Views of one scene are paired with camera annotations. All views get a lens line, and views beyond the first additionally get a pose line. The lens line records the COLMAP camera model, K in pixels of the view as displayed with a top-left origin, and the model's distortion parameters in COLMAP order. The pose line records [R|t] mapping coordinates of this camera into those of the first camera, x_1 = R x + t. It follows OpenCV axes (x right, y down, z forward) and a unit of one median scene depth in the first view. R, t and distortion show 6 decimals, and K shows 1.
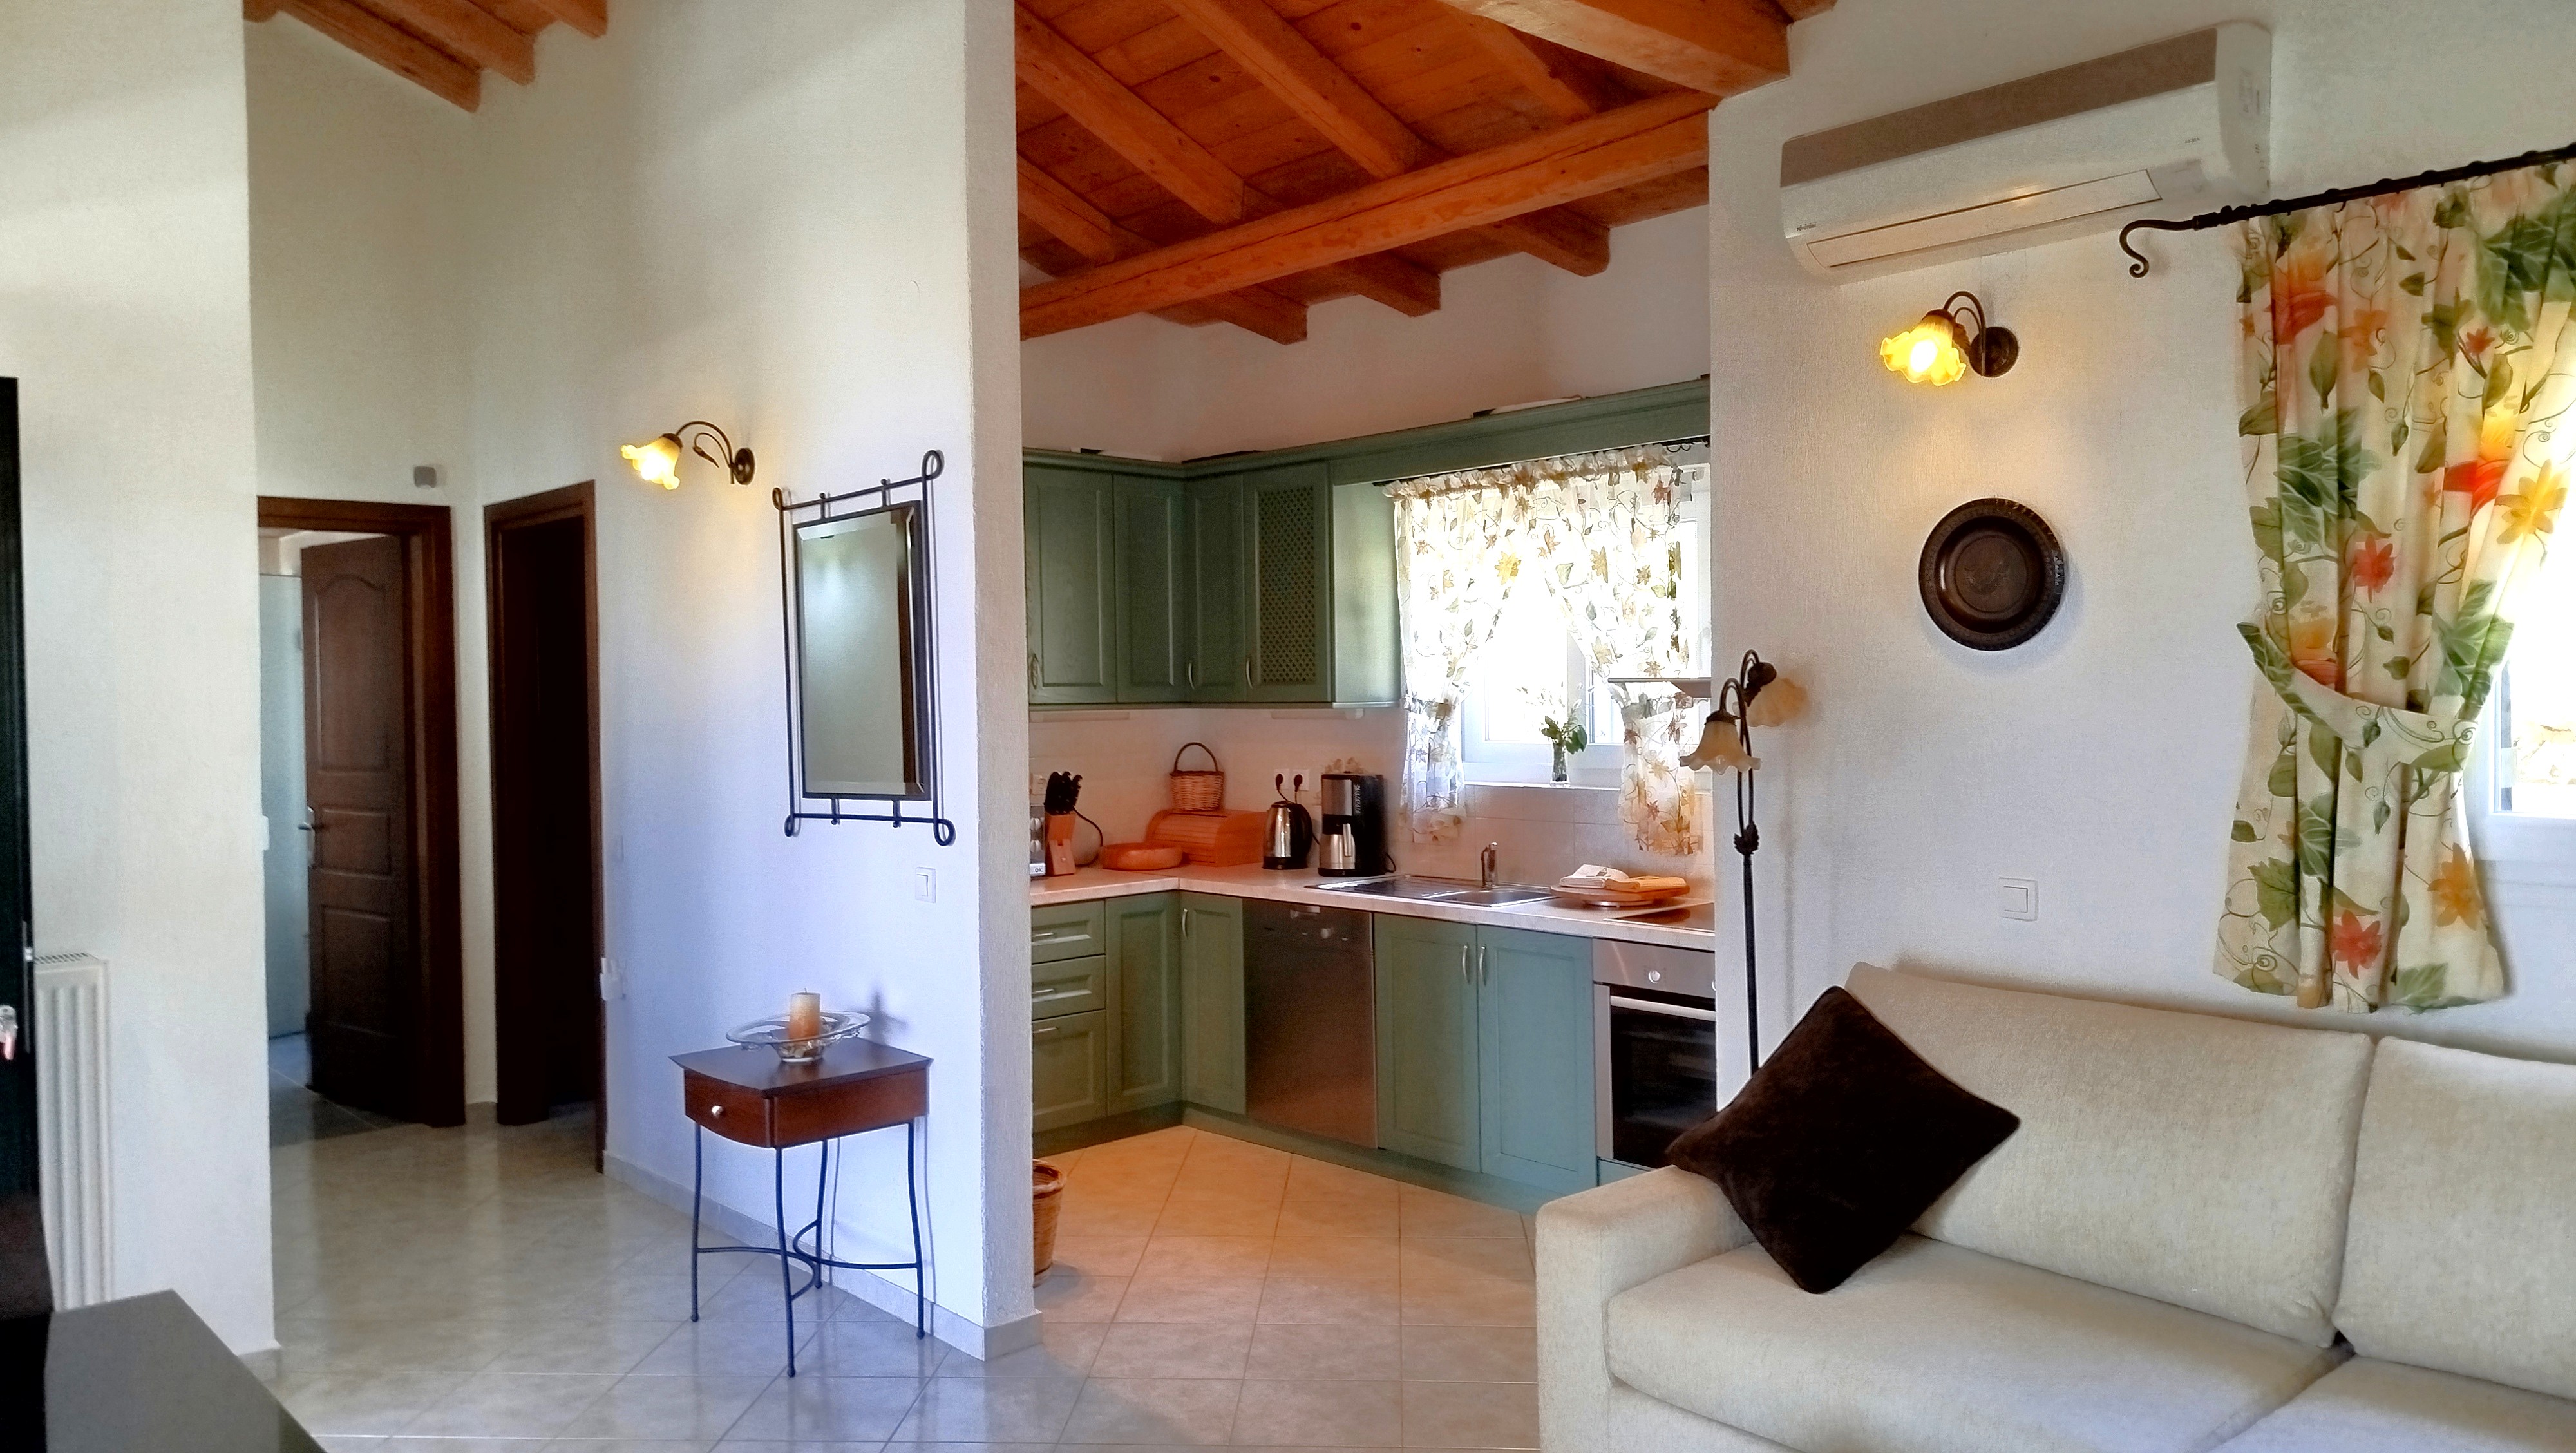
lens RADIAL K [[1826.3, 0, 1288.0], [0, 1826.3, 726.5], [0, 0, 1]] dist [0.003614, -0.000460]
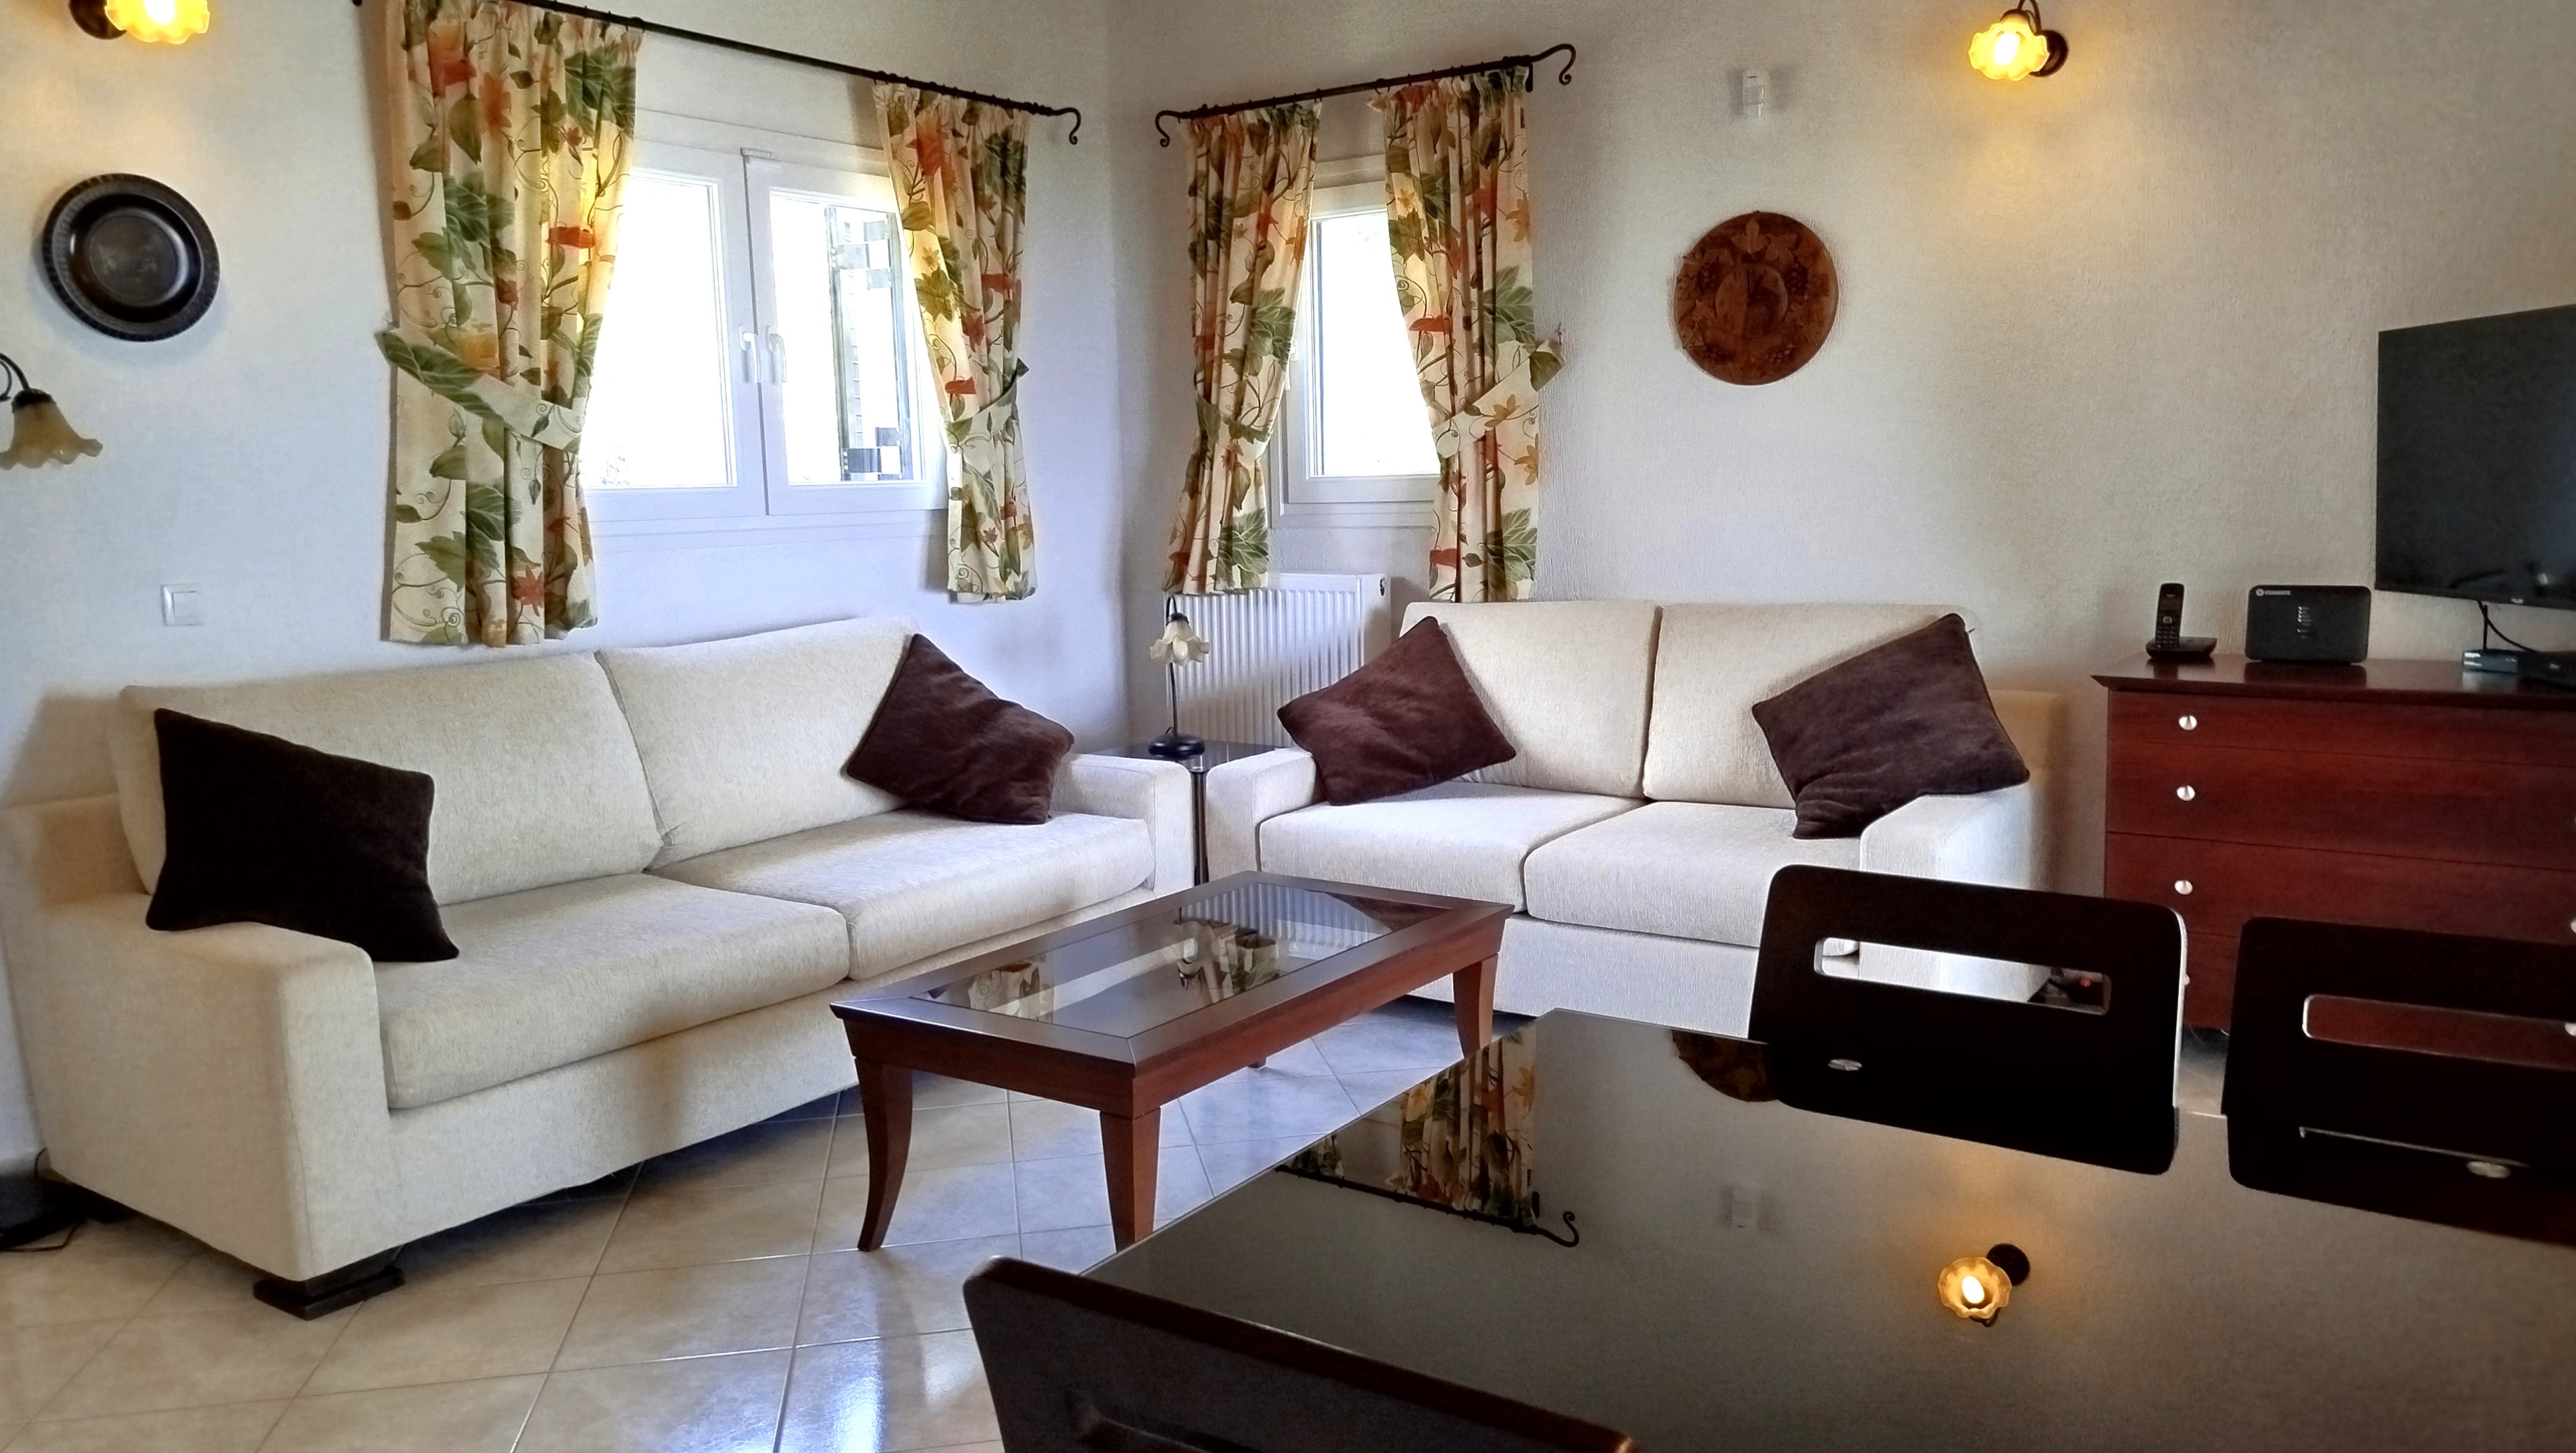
lens RADIAL K [[1826.5, 0, 1288.0], [0, 1826.5, 726.5], [0, 0, 1]] dist [0.003614, -0.000460]
pose [[-0.219283, -0.127754, 0.967261, -0.797547], [0.043026, 0.989159, 0.140401, 0.054771], [-0.974712, 0.072405, -0.211409, 0.747284]]
